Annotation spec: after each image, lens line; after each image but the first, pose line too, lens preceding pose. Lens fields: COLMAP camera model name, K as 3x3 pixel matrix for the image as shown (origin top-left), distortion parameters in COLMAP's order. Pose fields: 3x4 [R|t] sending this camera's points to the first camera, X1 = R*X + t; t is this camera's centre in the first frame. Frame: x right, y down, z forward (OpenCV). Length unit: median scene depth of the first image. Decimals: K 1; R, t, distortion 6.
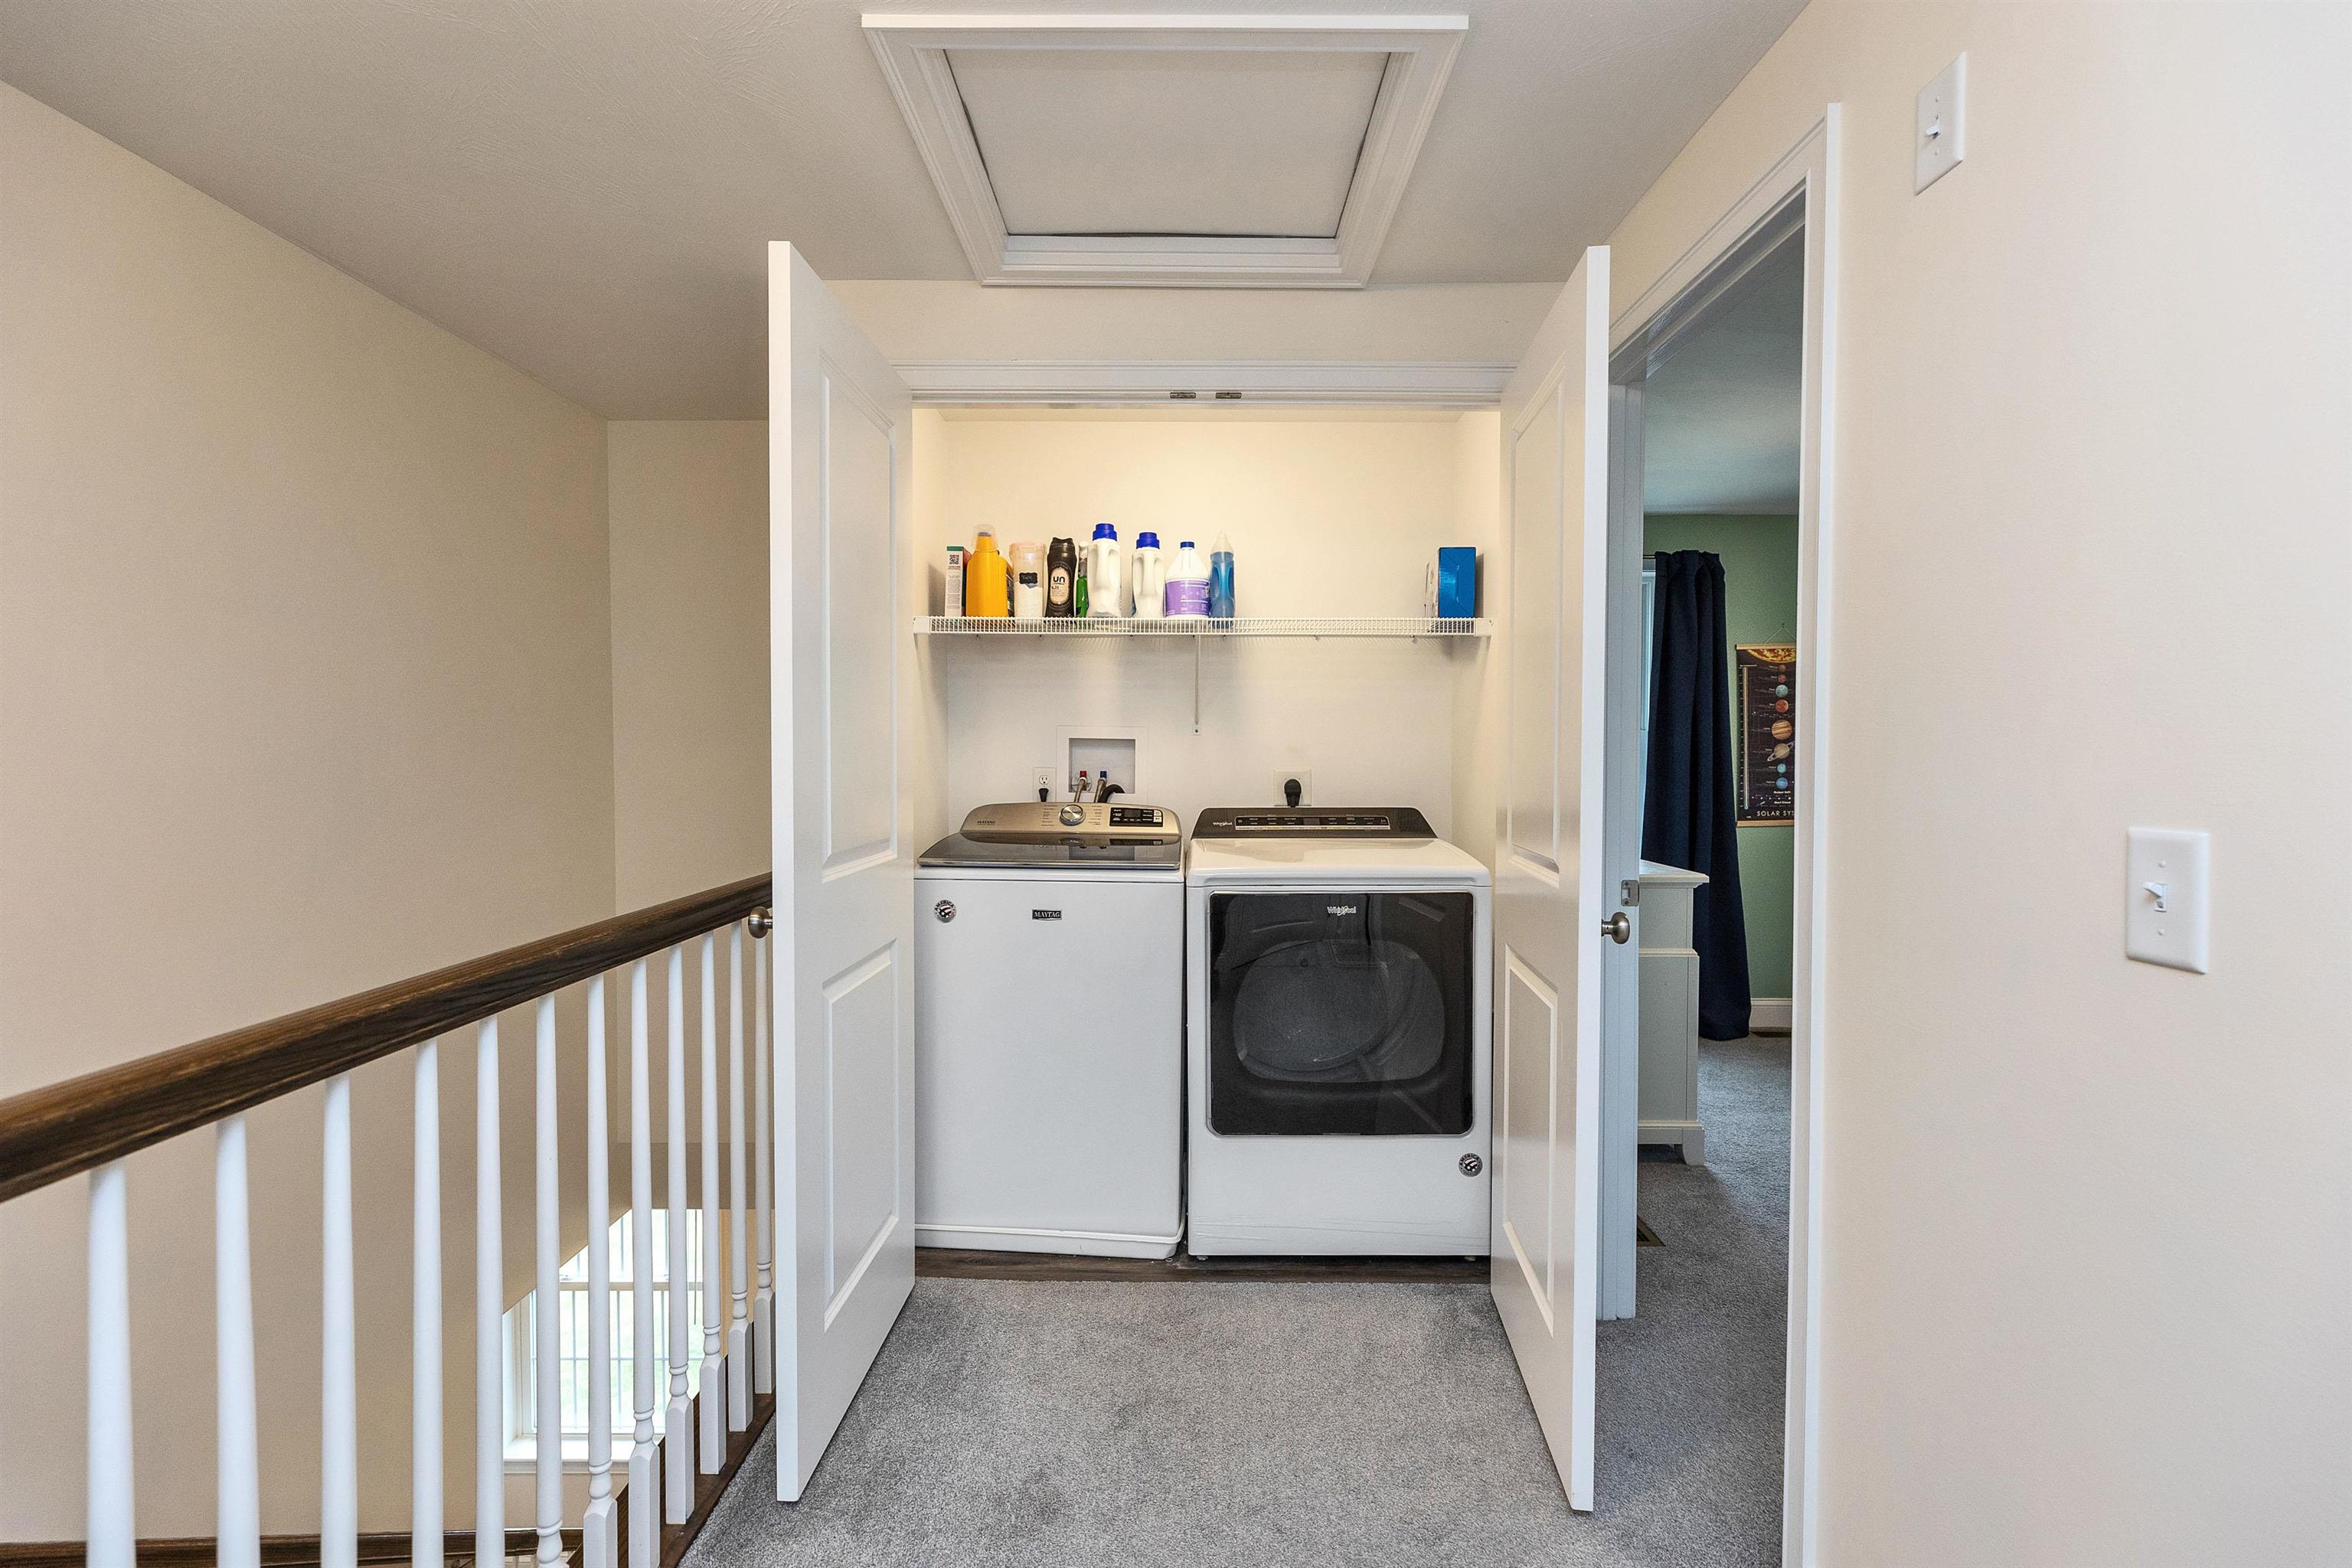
lens RADIAL K [[1059.3, 0, 1179.2], [0, 1059.3, 774.9], [0, 0, 1]] dist [-0.001726, 0.000878]
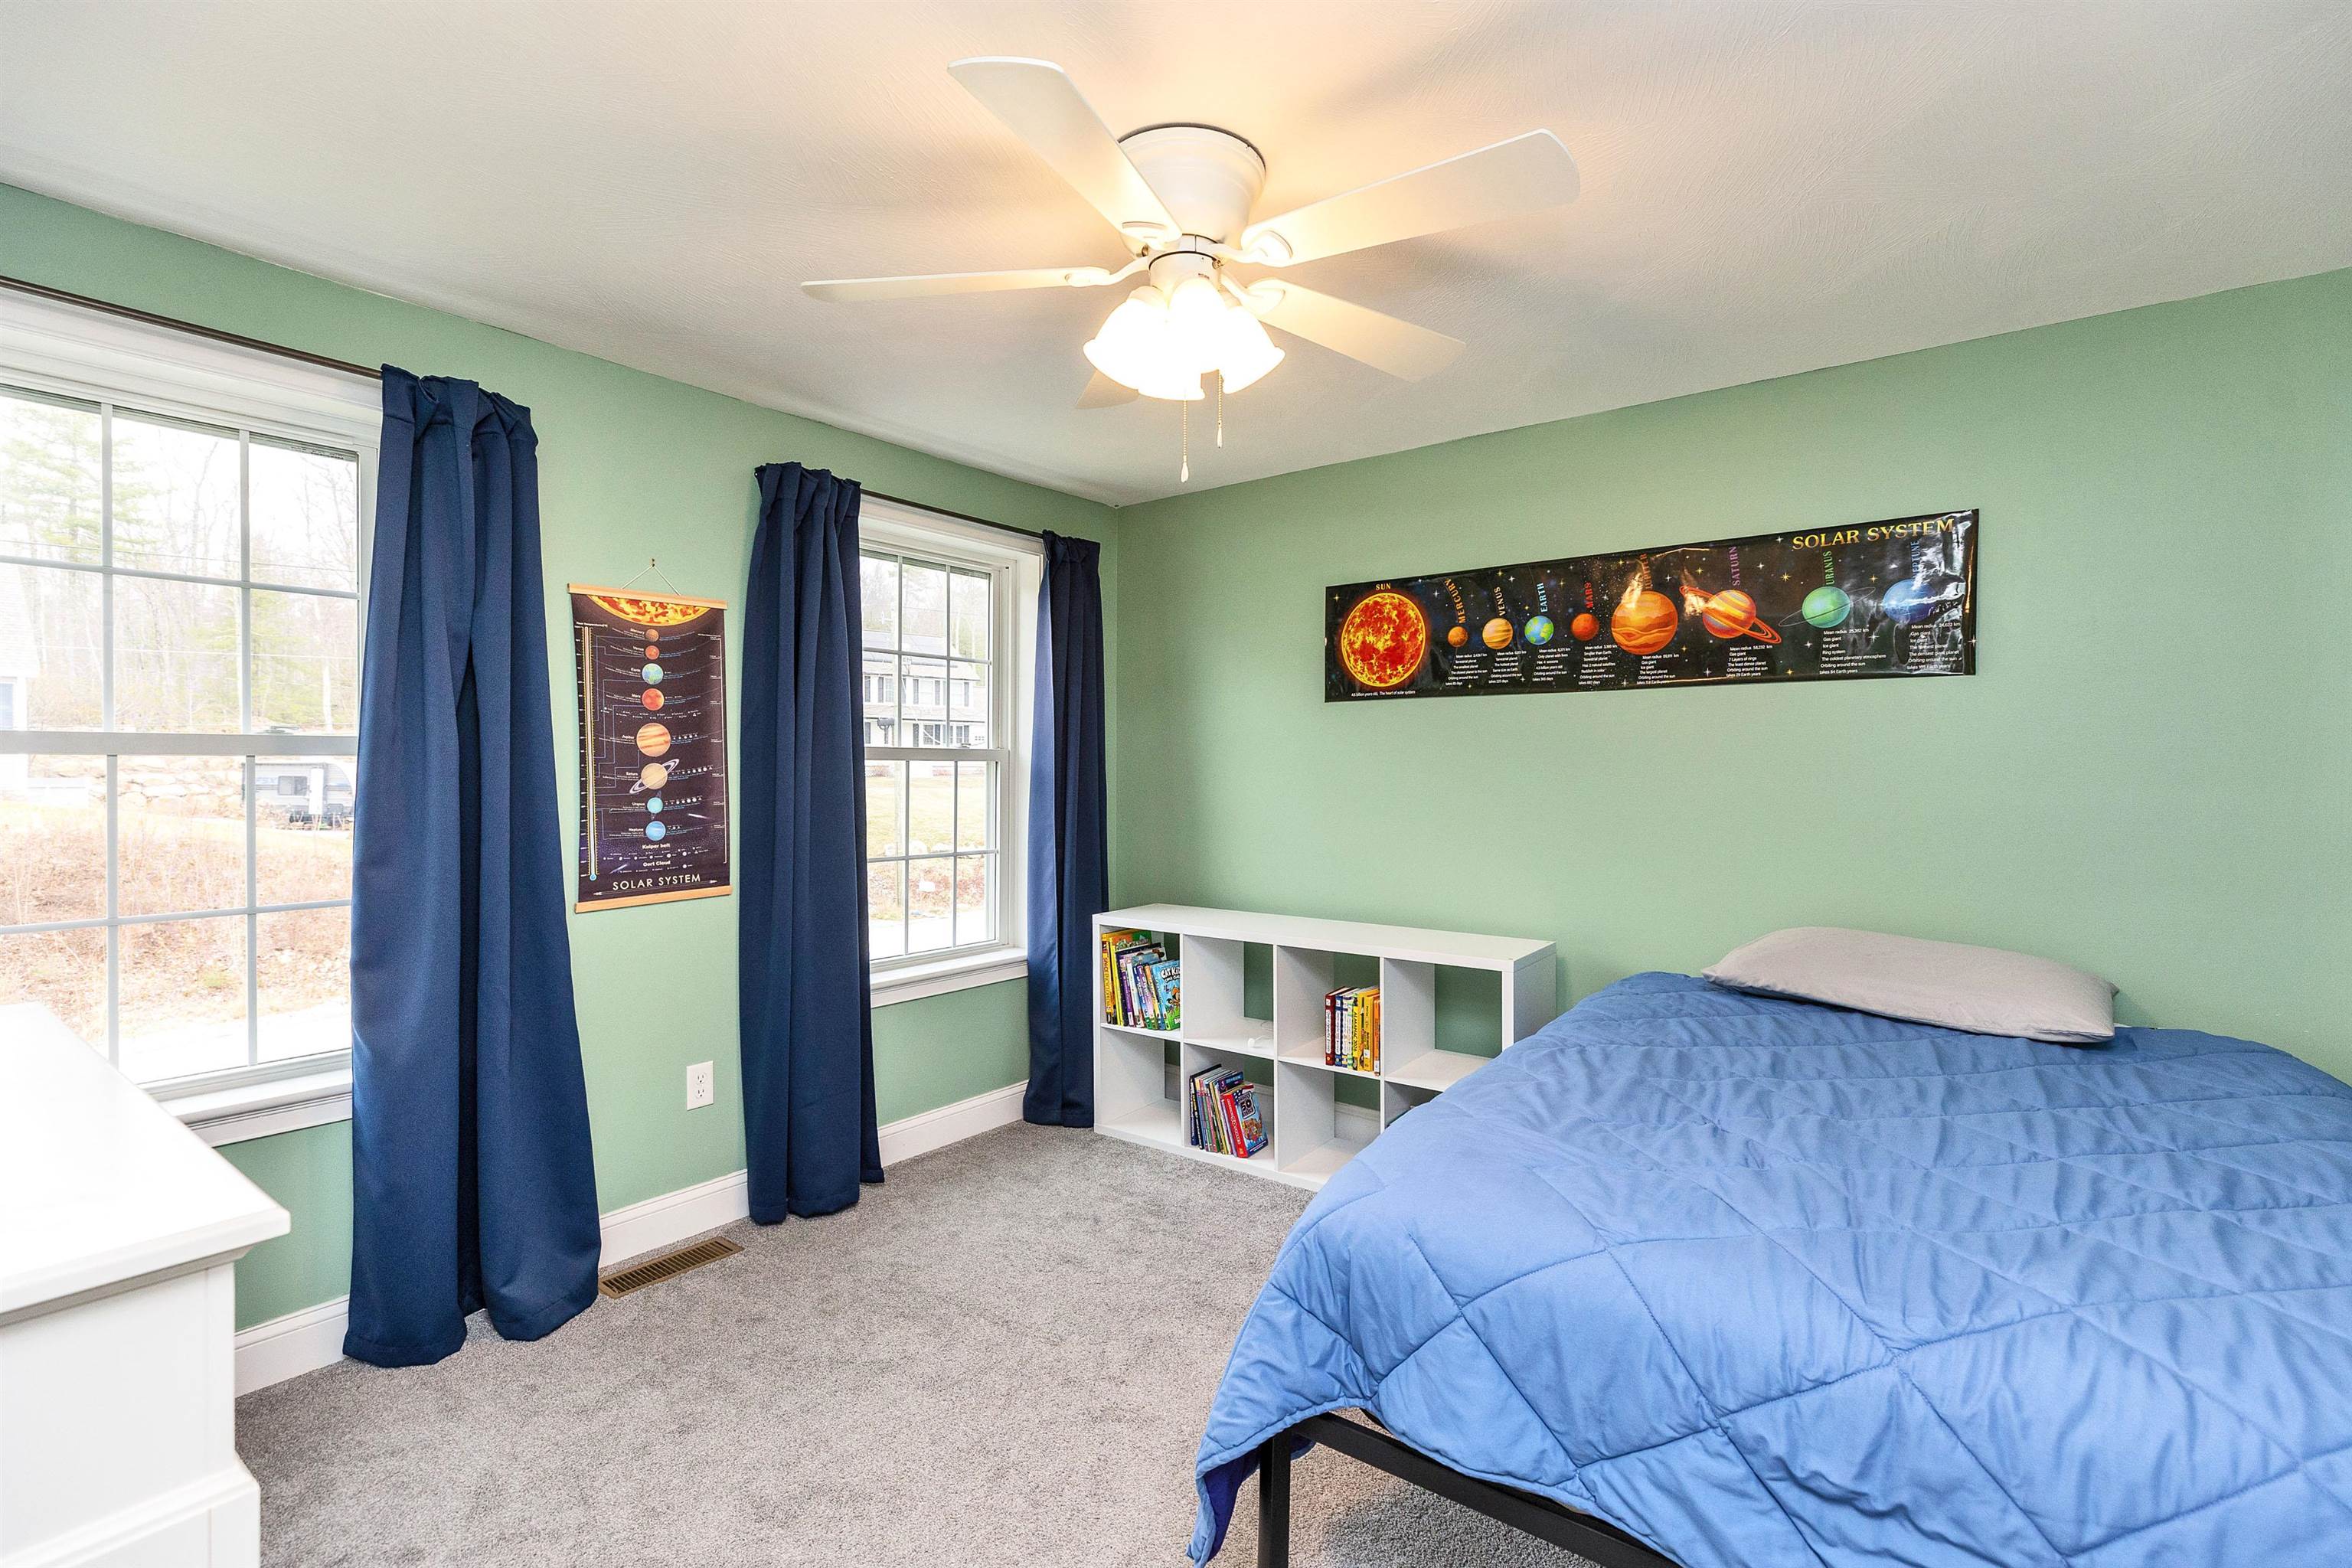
lens RADIAL K [[1059.3, 0, 1180.5], [0, 1059.3, 779.7], [0, 0, 1]] dist [-0.001726, 0.000878]
pose [[0.605357, -0.007652, 0.795917, 0.278902], [0.018005, 0.999830, -0.004082, -0.012977], [-0.795750, 0.016802, 0.605392, 0.413440]]
